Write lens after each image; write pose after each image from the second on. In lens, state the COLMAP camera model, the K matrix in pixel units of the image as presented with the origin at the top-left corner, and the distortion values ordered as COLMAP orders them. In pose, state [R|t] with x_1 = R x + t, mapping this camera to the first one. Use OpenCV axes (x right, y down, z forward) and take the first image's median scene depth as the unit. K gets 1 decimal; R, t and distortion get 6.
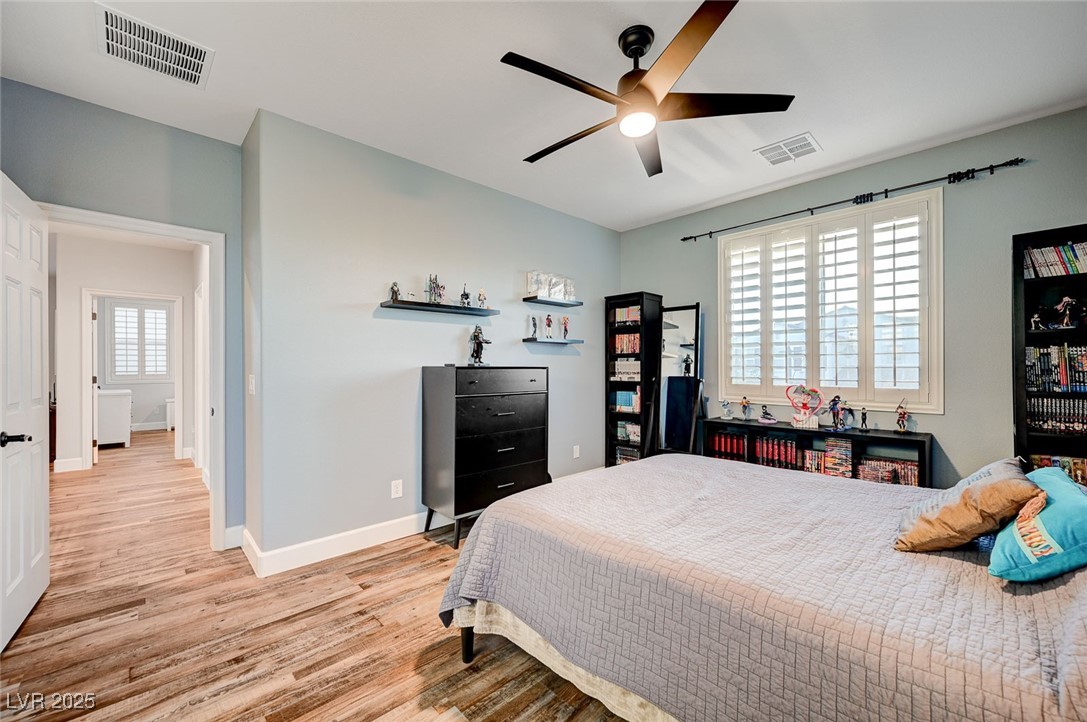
lens RADIAL K [[431.8, 0, 539.0], [0, 431.8, 361.8], [0, 0, 1]] dist [-0.001378, 0.000627]
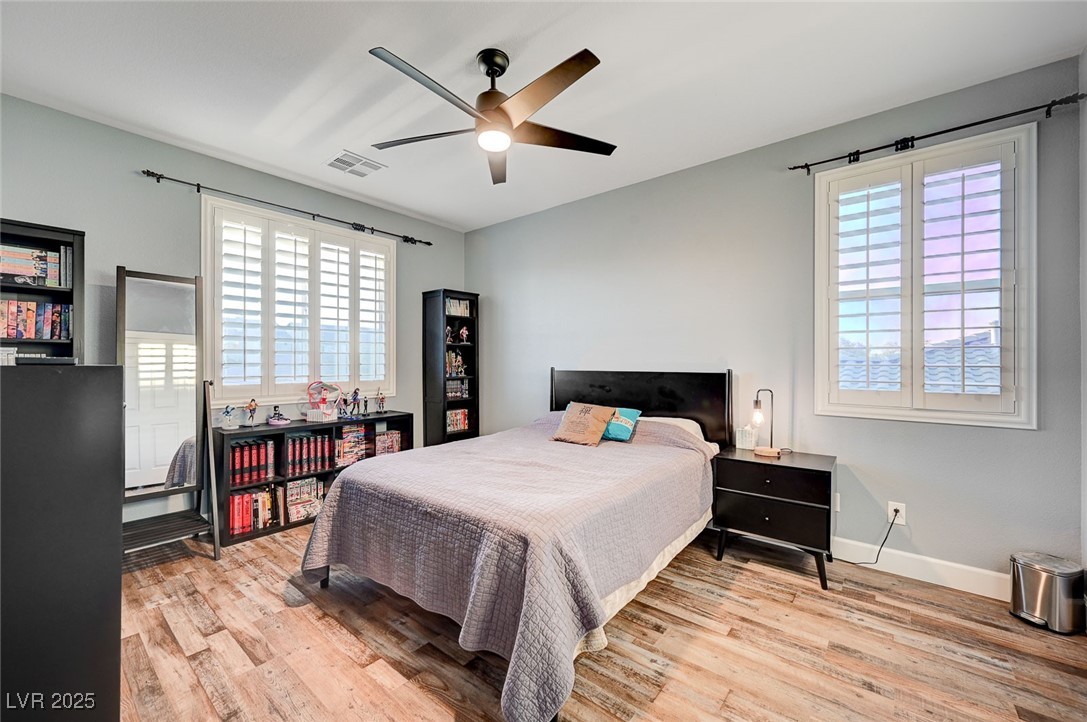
lens RADIAL K [[431.8, 0, 541.1], [0, 431.8, 364.3], [0, 0, 1]] dist [-0.001378, 0.000627]
pose [[-0.130856, -0.000850, 0.991401, -0.531538], [-0.006613, 0.999978, -0.000015, 0.009446], [-0.991379, -0.006558, -0.130858, 0.638340]]
